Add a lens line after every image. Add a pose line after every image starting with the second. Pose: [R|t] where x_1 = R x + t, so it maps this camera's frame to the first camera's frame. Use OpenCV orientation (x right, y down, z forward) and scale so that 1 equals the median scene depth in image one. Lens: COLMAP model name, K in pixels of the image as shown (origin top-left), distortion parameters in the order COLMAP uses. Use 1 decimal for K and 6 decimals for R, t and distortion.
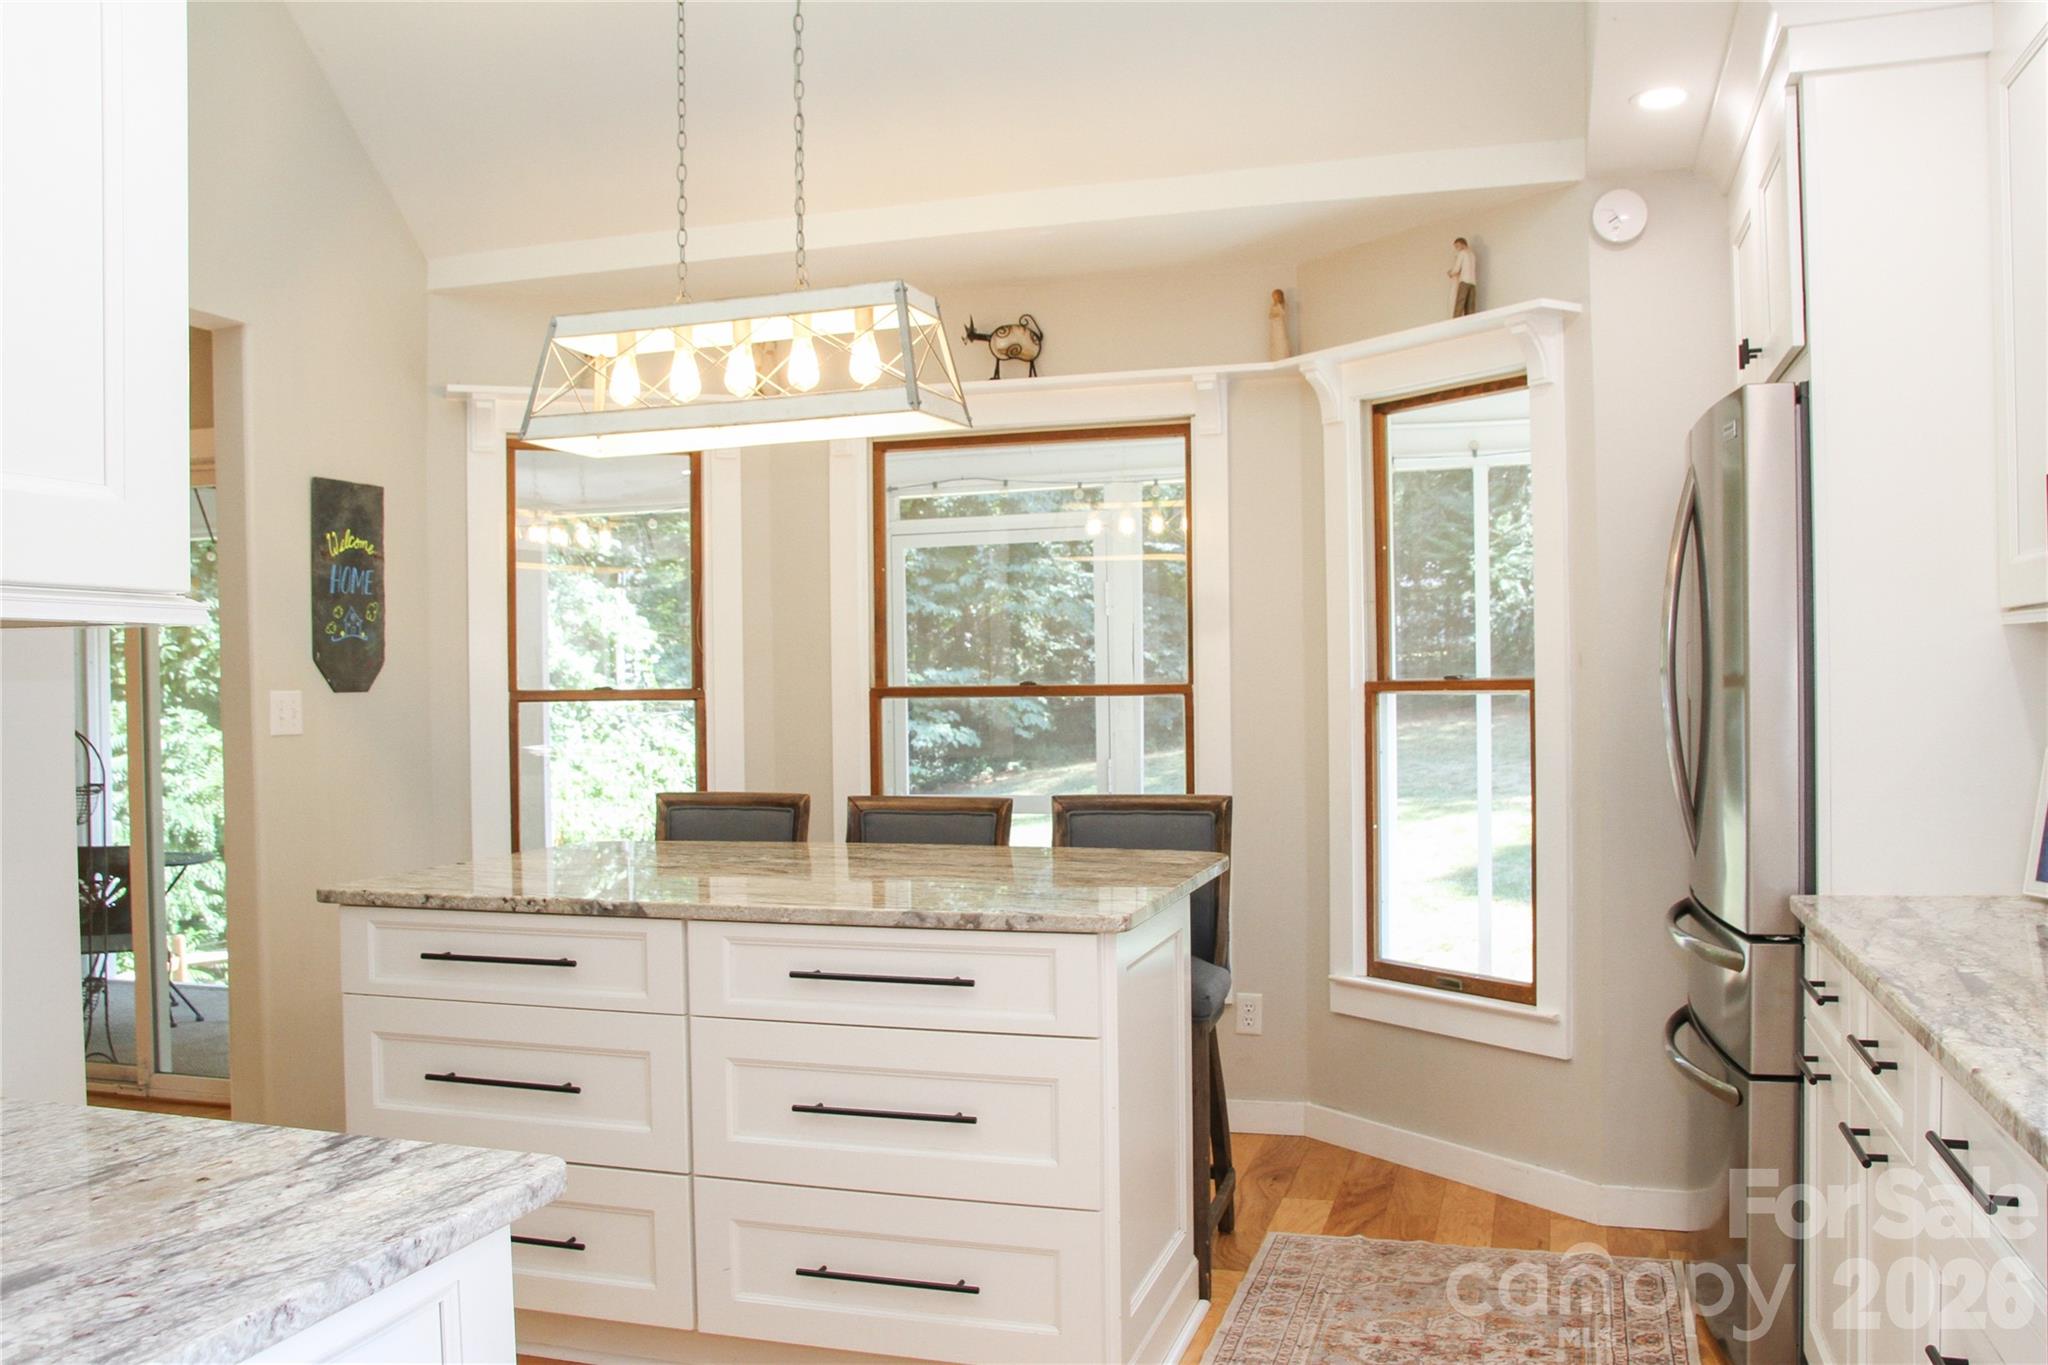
lens RADIAL K [[1612.7, 0, 1030.0], [0, 1612.7, 687.0], [0, 0, 1]] dist [-0.108993, 0.106745]
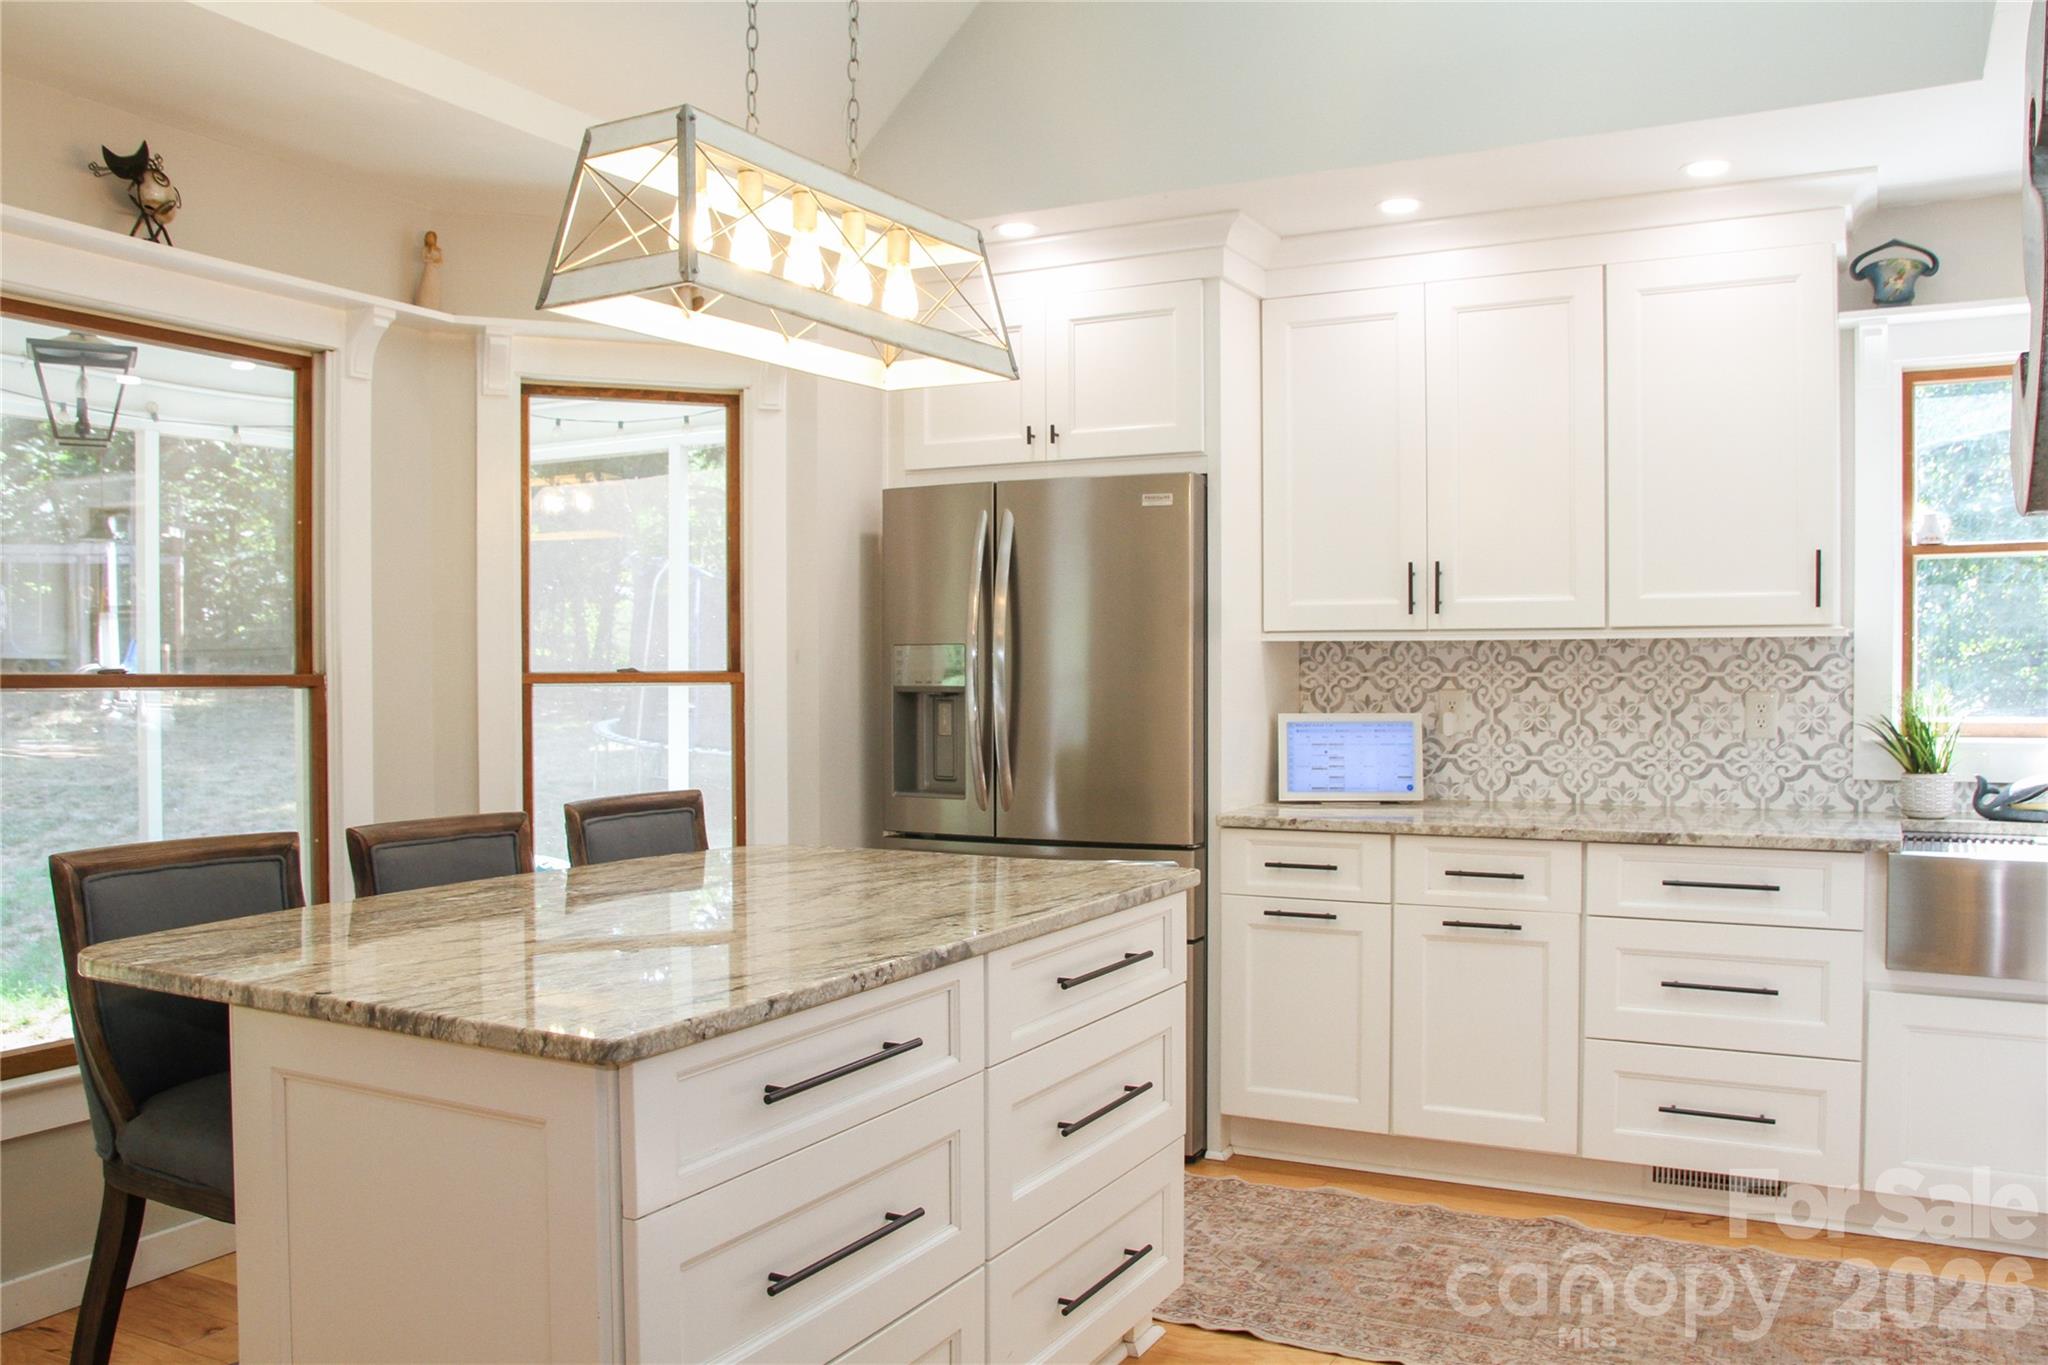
lens RADIAL K [[1612.7, 0, 1030.0], [0, 1612.7, 687.0], [0, 0, 1]] dist [-0.108993, 0.106745]
pose [[0.185983, 0.006651, 0.982530, -0.885432], [0.000855, 0.999976, -0.006931, 0.013718], [-0.982553, 0.002129, 0.185973, 0.716218]]
